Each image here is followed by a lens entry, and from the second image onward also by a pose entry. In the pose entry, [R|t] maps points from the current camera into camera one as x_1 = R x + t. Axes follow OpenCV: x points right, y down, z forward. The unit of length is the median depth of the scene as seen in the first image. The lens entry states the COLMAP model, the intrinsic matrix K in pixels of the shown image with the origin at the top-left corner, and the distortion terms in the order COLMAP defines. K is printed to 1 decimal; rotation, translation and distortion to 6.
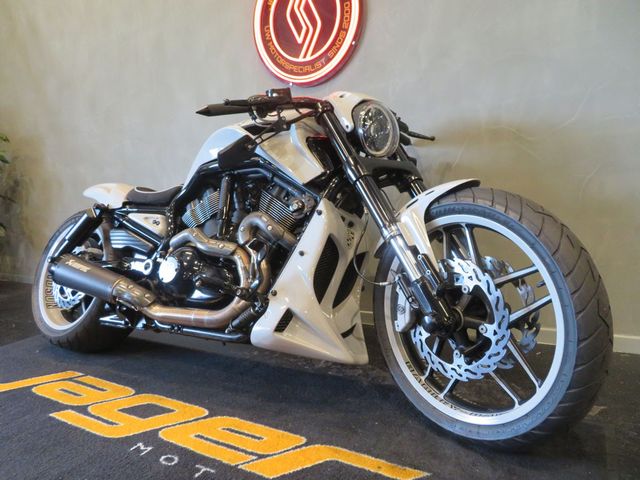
lens RADIAL K [[460.1, 0, 321.4], [0, 460.1, 239.4], [0, 0, 1]] dist [-0.013283, 0.011735]
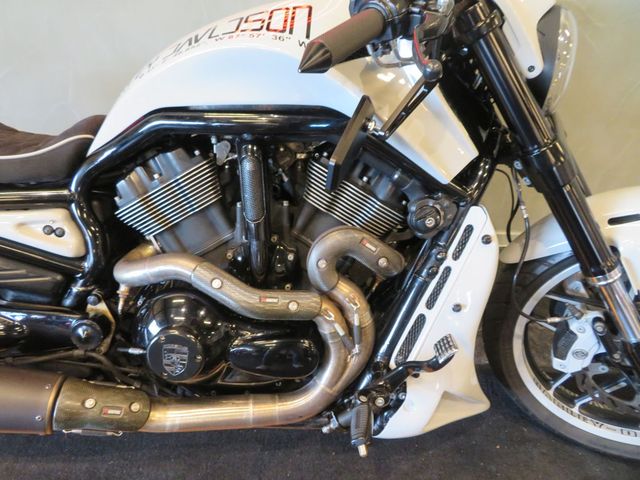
lens RADIAL K [[460.1, 0, 319.9], [0, 460.1, 242.1], [0, 0, 1]] dist [-0.013283, 0.011735]
pose [[0.851288, -0.239921, 0.466632, -0.457340], [-0.028145, 0.867175, 0.497207, -0.339992], [-0.523943, -0.436400, 0.731464, 0.685210]]
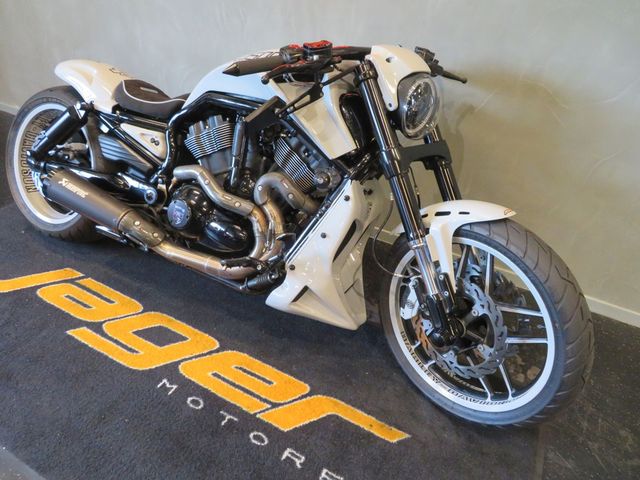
lens RADIAL K [[460.1, 0, 322.2], [0, 460.1, 242.7], [0, 0, 1]] dist [-0.013283, 0.011735]
pose [[0.986638, 0.086706, 0.137943, -0.183664], [-0.139094, 0.889137, 0.435991, -0.394548], [-0.084848, -0.449352, 0.889317, 0.091904]]
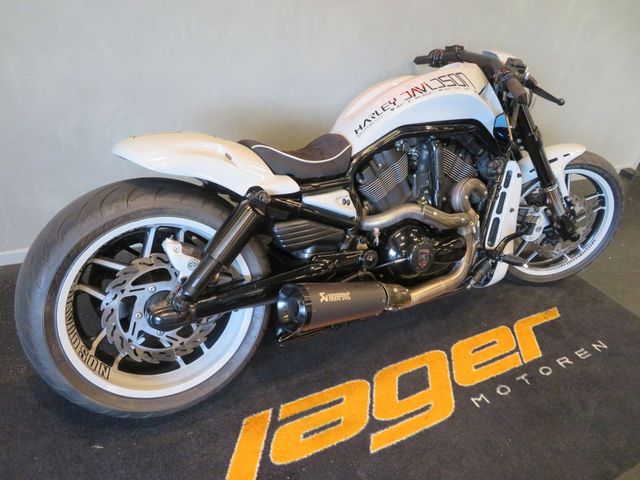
lens RADIAL K [[460.1, 0, 323.4], [0, 460.1, 240.4], [0, 0, 1]] dist [-0.013283, 0.011735]
pose [[0.471062, -0.359823, 0.805374, -1.334775], [-0.079963, 0.891841, 0.445225, -0.417269], [-0.878468, -0.274128, 0.391340, 0.931881]]
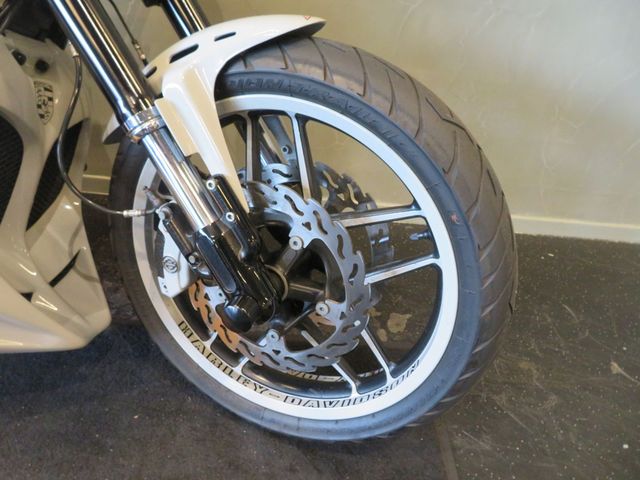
lens RADIAL K [[460.1, 0, 320.7], [0, 460.1, 241.3], [0, 0, 1]] dist [-0.013283, 0.011735]
pose [[0.849261, -0.142695, 0.508324, 0.046917], [-0.094473, 0.906175, 0.412216, -0.102522], [-0.519452, -0.398102, 0.756098, 0.465365]]
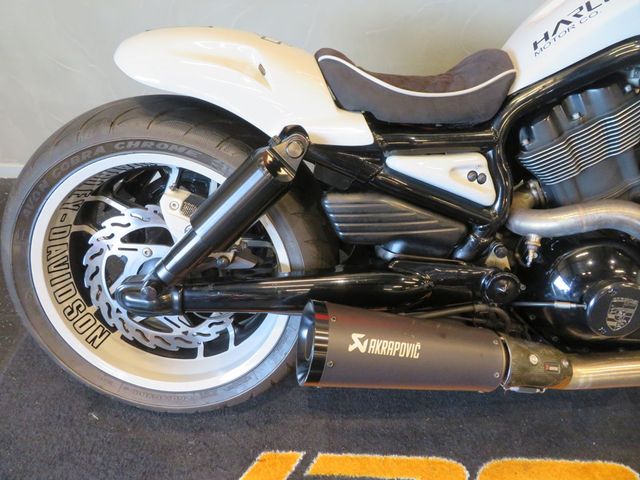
lens RADIAL K [[460.1, 0, 315.1], [0, 460.1, 242.7], [0, 0, 1]] dist [-0.013283, 0.011735]
pose [[0.862871, -0.283244, 0.418600, -0.886298], [-0.005679, 0.822730, 0.568404, -0.293007], [-0.505392, -0.492836, 0.708302, 0.977165]]
